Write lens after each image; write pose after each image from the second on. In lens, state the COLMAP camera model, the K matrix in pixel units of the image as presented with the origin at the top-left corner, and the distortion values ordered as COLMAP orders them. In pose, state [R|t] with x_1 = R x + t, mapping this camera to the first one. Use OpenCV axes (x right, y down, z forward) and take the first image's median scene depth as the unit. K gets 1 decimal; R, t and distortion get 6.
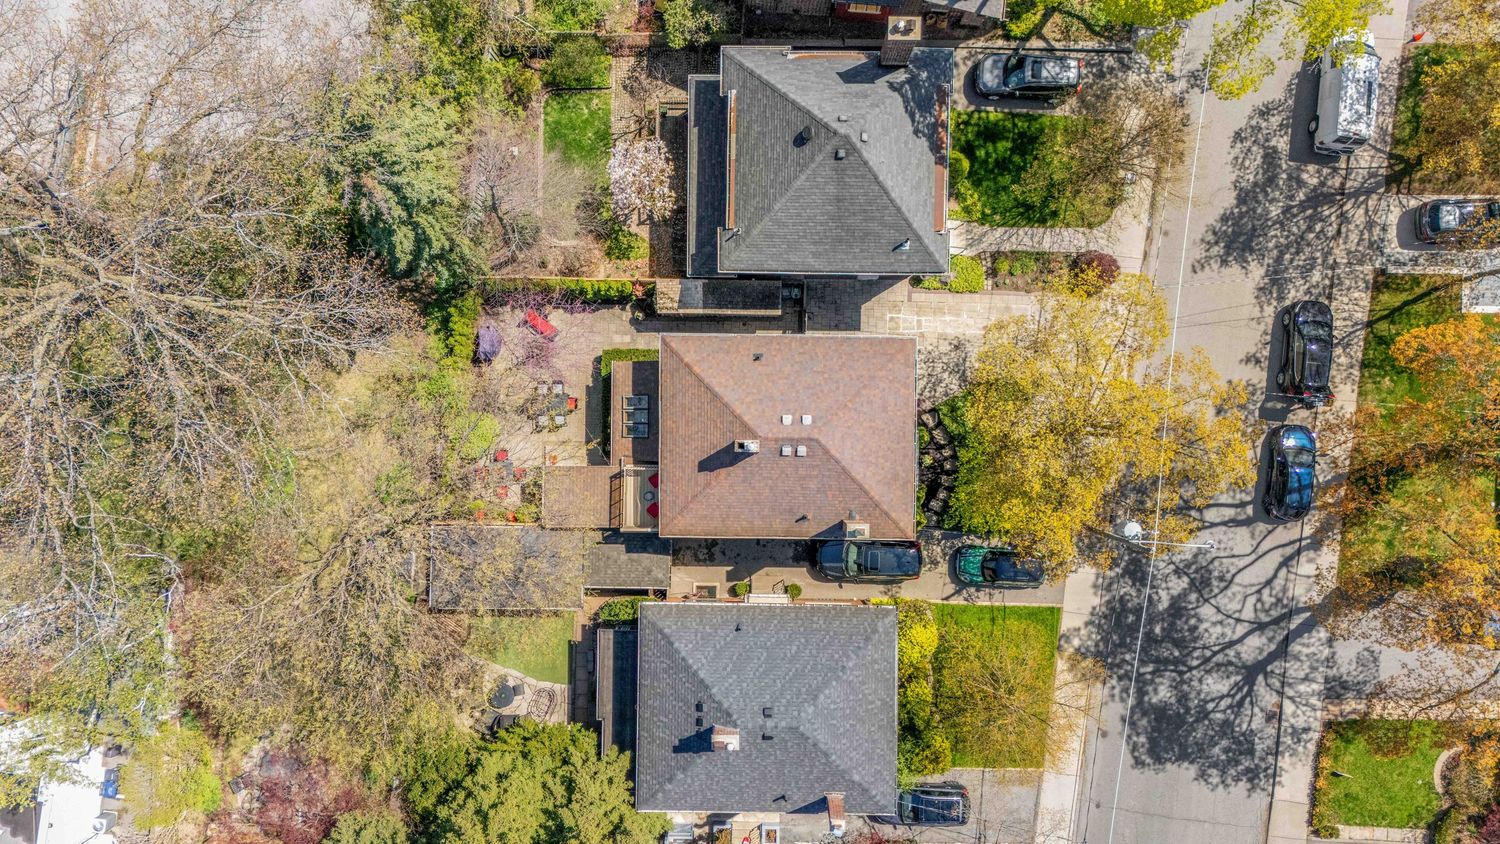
lens RADIAL K [[1081.3, 0, 748.8], [0, 1081.3, 428.5], [0, 0, 1]] dist [0.070746, -0.067719]
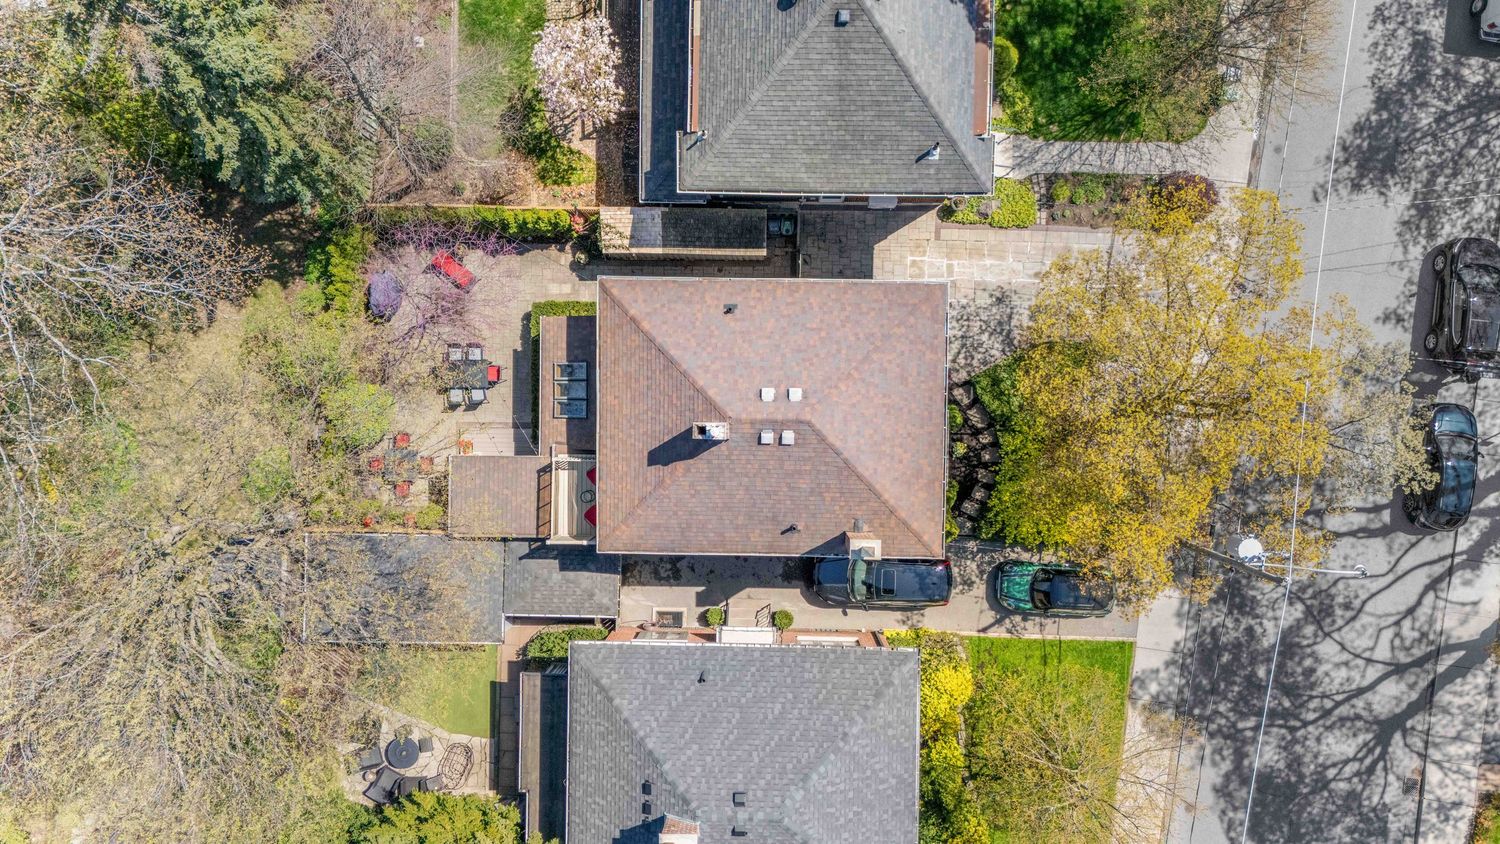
lens RADIAL K [[1081.3, 0, 748.8], [0, 1081.3, 428.5], [0, 0, 1]] dist [0.070746, -0.067719]
pose [[0.999843, 0.003088, -0.017458, 0.029979], [-0.002757, 0.999817, 0.018931, 0.000899], [0.017514, -0.018880, 0.999668, 0.235648]]
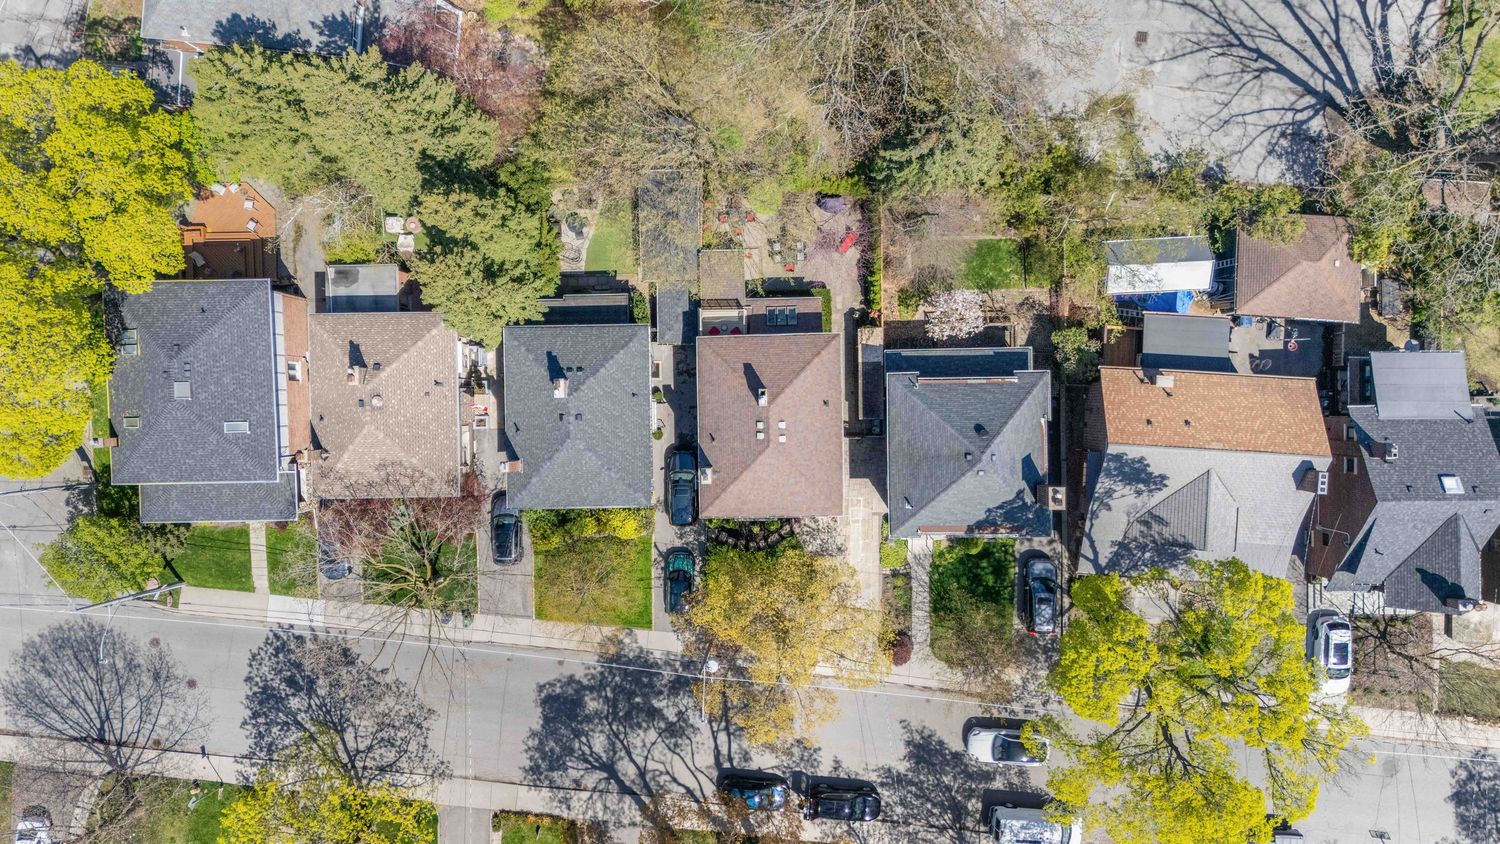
lens RADIAL K [[1093.6, 0, 745.0], [0, 1093.6, 419.4], [0, 0, 1]] dist [0.098858, -0.106973]
pose [[0.028835, 0.999401, 0.019137, -0.000637], [-0.999141, 0.028247, 0.030313, -0.002530], [0.029754, -0.019995, 0.999357, -0.375457]]
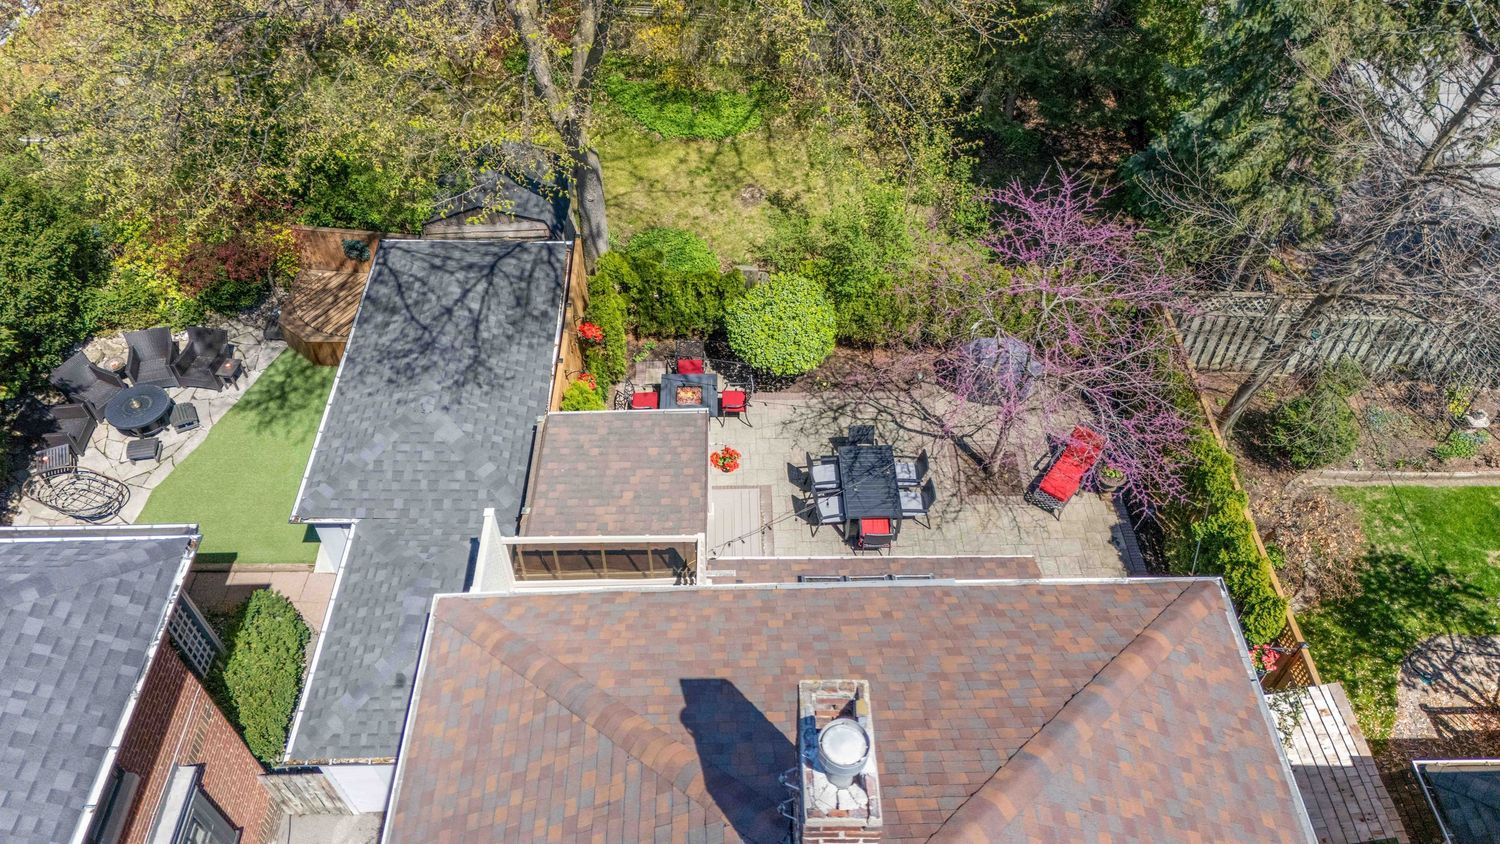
lens RADIAL K [[1081.3, 0, 748.8], [0, 1081.3, 428.5], [0, 0, 1]] dist [0.070746, -0.067719]
pose [[0.026314, 0.747995, -0.663182, 0.054473], [-0.999628, 0.024440, -0.012098, 0.023999], [0.007159, 0.663254, 0.748360, 0.693851]]
